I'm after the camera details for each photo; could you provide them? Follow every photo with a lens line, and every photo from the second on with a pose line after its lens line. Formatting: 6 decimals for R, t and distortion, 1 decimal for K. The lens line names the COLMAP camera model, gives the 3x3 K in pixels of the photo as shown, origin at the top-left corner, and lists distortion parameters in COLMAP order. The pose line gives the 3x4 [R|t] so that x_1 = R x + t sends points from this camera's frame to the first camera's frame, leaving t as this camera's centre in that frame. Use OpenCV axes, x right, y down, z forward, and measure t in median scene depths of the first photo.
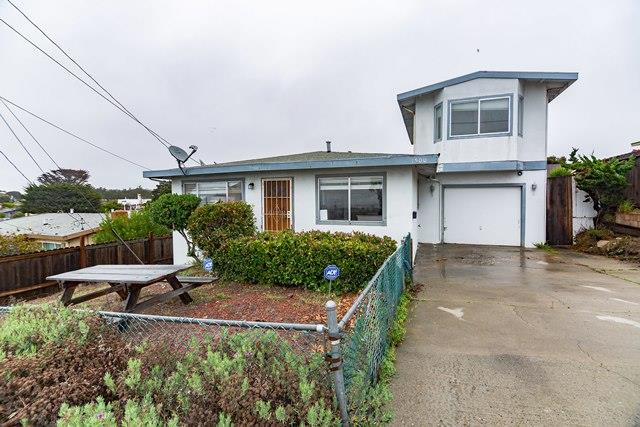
lens RADIAL K [[286.0, 0, 321.8], [0, 286.0, 212.3], [0, 0, 1]] dist [-0.003375, -0.009028]
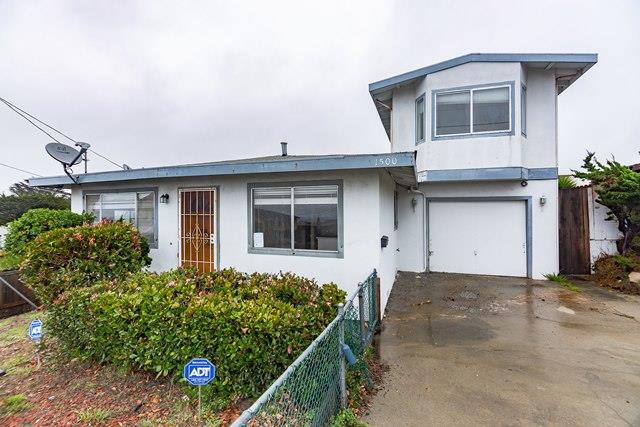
lens RADIAL K [[286.0, 0, 321.8], [0, 286.0, 212.3], [0, 0, 1]] dist [-0.003375, -0.009028]
pose [[0.999547, 0.003350, 0.029920, 0.123342], [-0.002173, 0.999225, -0.039291, -0.027897], [-0.030028, 0.039208, 0.998780, 0.251284]]
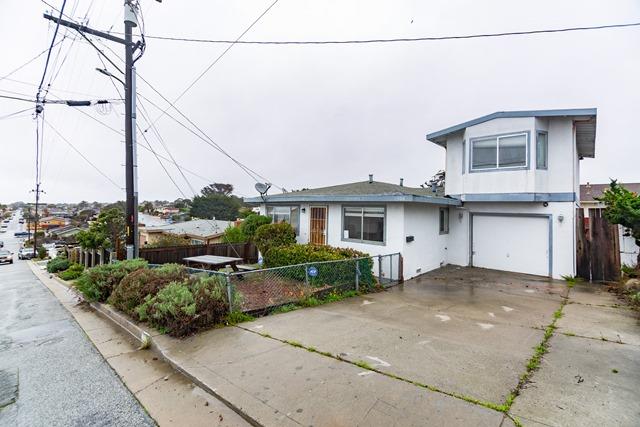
lens RADIAL K [[292.4, 0, 320.8], [0, 292.4, 212.4], [0, 0, 1]] dist [-0.013150, -0.000547]
pose [[0.920431, 0.031672, -0.389620, 0.377151], [-0.046595, 0.998495, -0.028908, -0.042440], [0.388119, 0.044763, 0.920522, -0.283490]]
